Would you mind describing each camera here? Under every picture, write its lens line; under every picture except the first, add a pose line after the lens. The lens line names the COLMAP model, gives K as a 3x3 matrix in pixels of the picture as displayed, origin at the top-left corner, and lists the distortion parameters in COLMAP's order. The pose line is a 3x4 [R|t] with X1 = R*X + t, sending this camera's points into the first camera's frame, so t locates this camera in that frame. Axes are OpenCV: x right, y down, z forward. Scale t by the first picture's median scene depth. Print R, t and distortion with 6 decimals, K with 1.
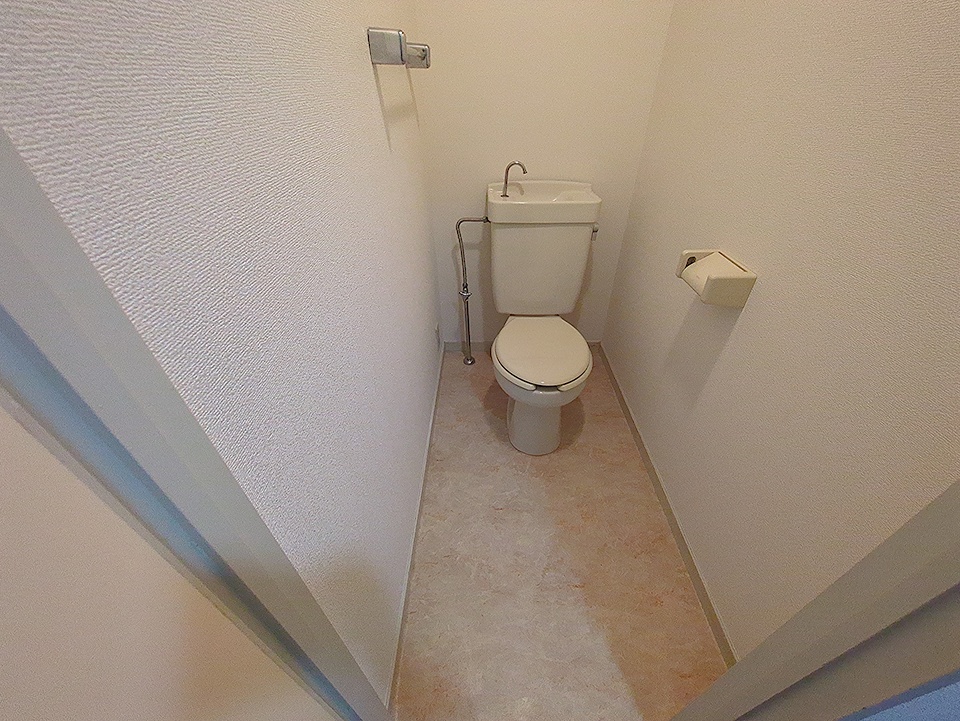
lens RADIAL K [[380.8, 0, 485.7], [0, 380.8, 362.0], [0, 0, 1]] dist [-0.000552, 0.000323]
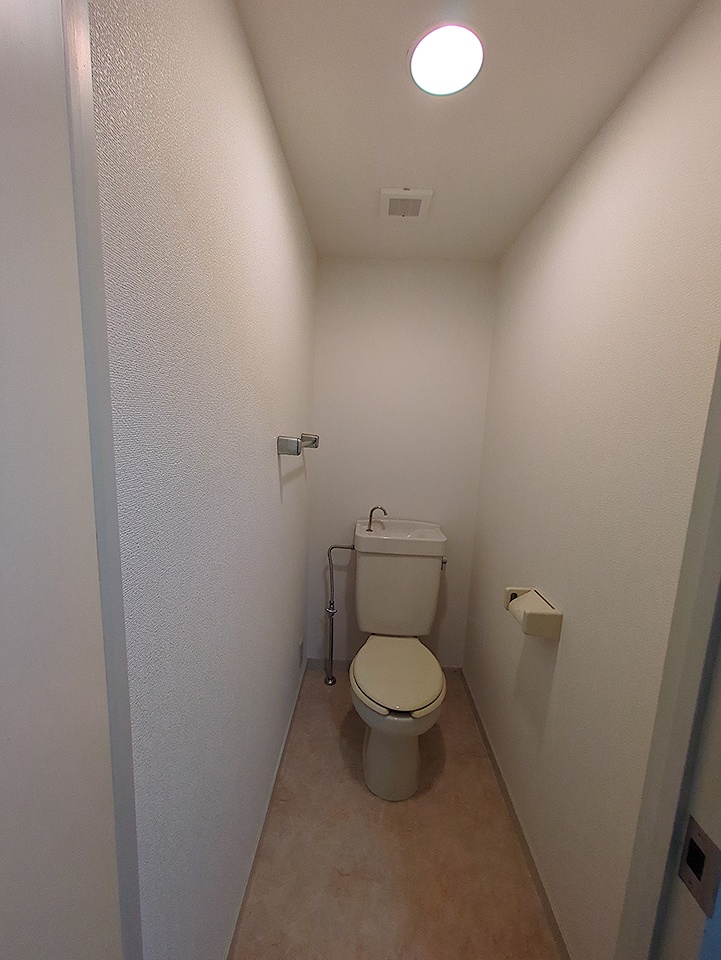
lens RADIAL K [[380.8, 0, 357.5], [0, 380.8, 482.5], [0, 0, 1]] dist [-0.000552, 0.000323]
pose [[0.998324, 0.051755, -0.025884, 0.035702], [-0.057839, 0.878616, -0.474014, 0.012813], [-0.001791, 0.474717, 0.880137, -0.154332]]
